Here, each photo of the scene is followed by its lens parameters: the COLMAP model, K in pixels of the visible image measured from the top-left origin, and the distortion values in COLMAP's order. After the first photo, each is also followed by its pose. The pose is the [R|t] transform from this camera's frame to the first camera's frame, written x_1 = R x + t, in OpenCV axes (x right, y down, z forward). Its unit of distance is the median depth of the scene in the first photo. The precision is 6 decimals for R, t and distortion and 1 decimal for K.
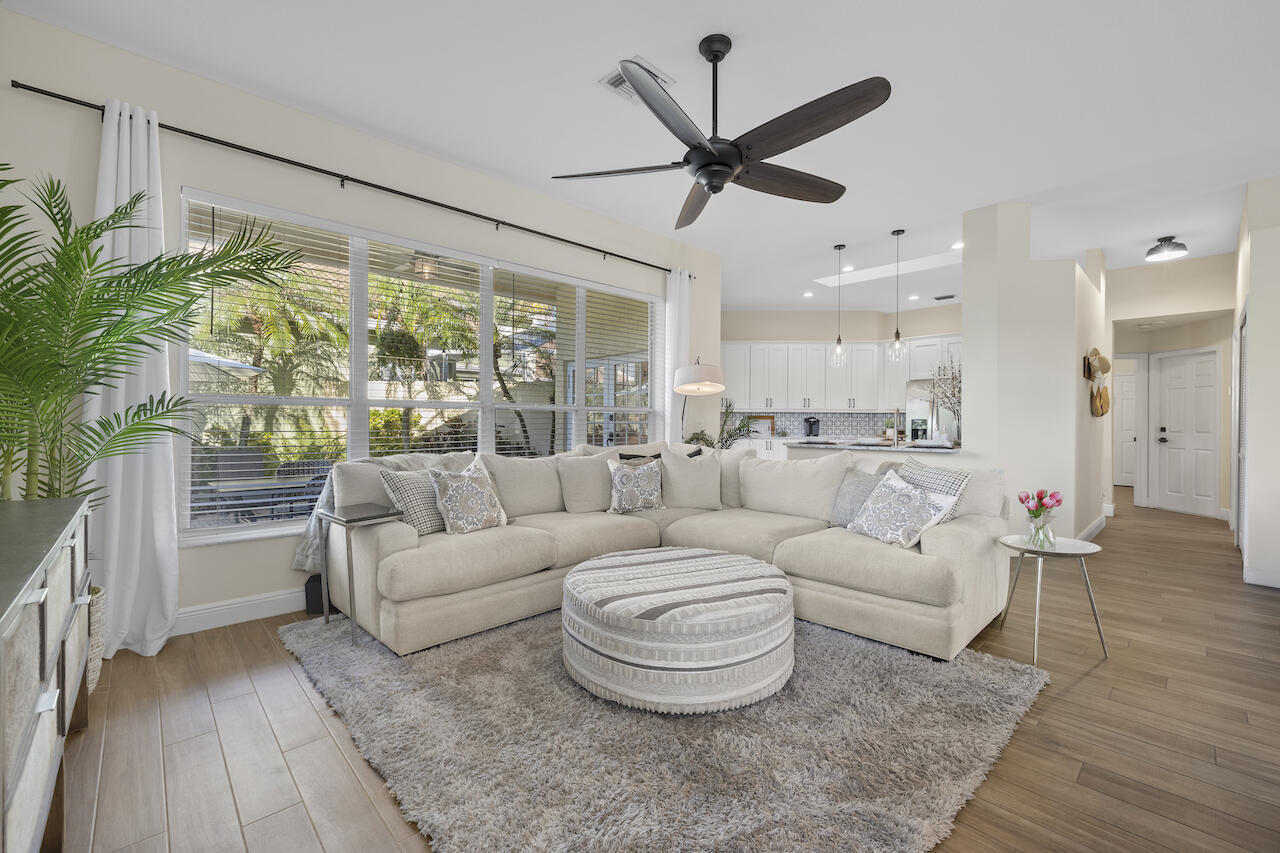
lens RADIAL K [[544.4, 0, 639.0], [0, 544.4, 428.2], [0, 0, 1]] dist [-0.000189, -0.000034]
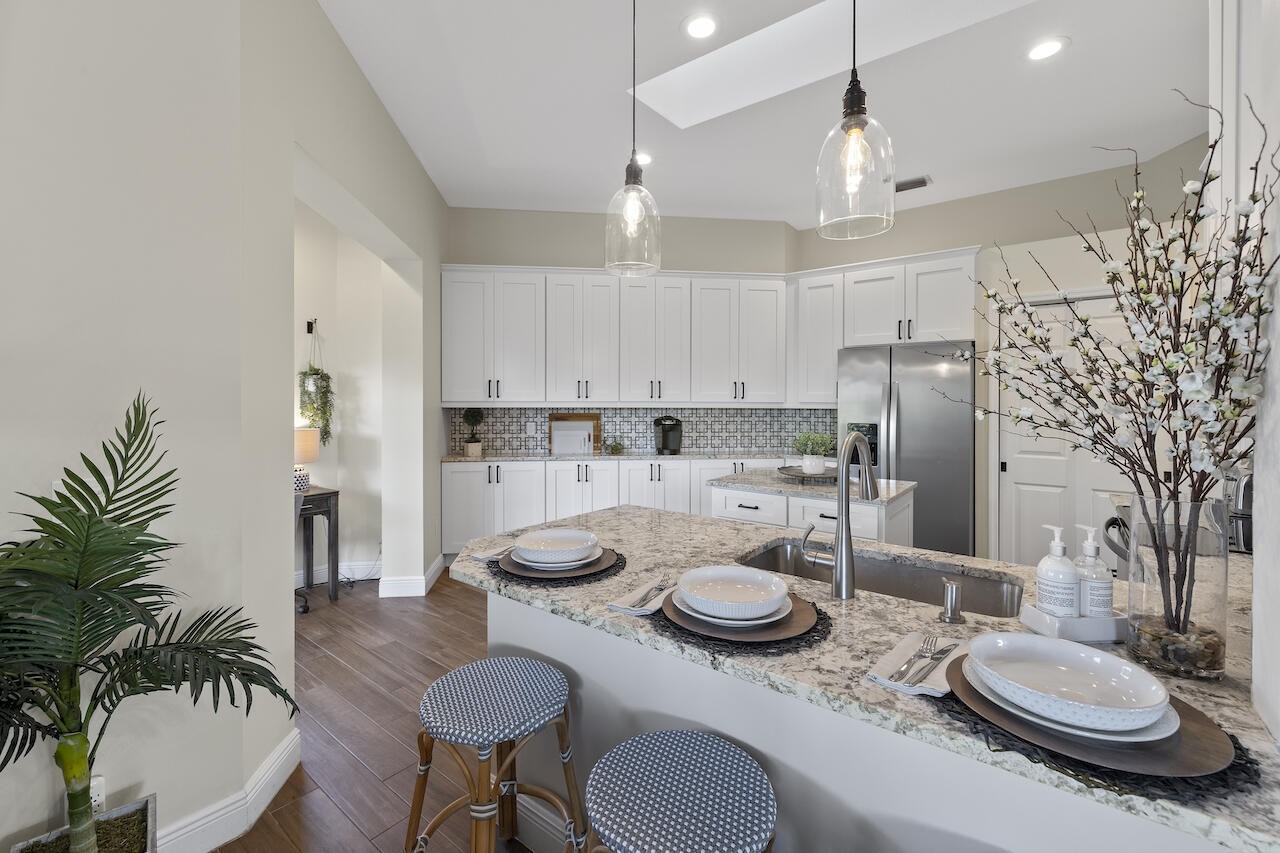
lens RADIAL K [[544.4, 0, 641.8], [0, 544.4, 415.3], [0, 0, 1]] dist [-0.000189, -0.000034]
pose [[0.989534, -0.008169, 0.144068, 0.216117], [0.005510, 0.999807, 0.018842, -0.031768], [-0.144194, -0.017851, 0.989388, 0.479431]]
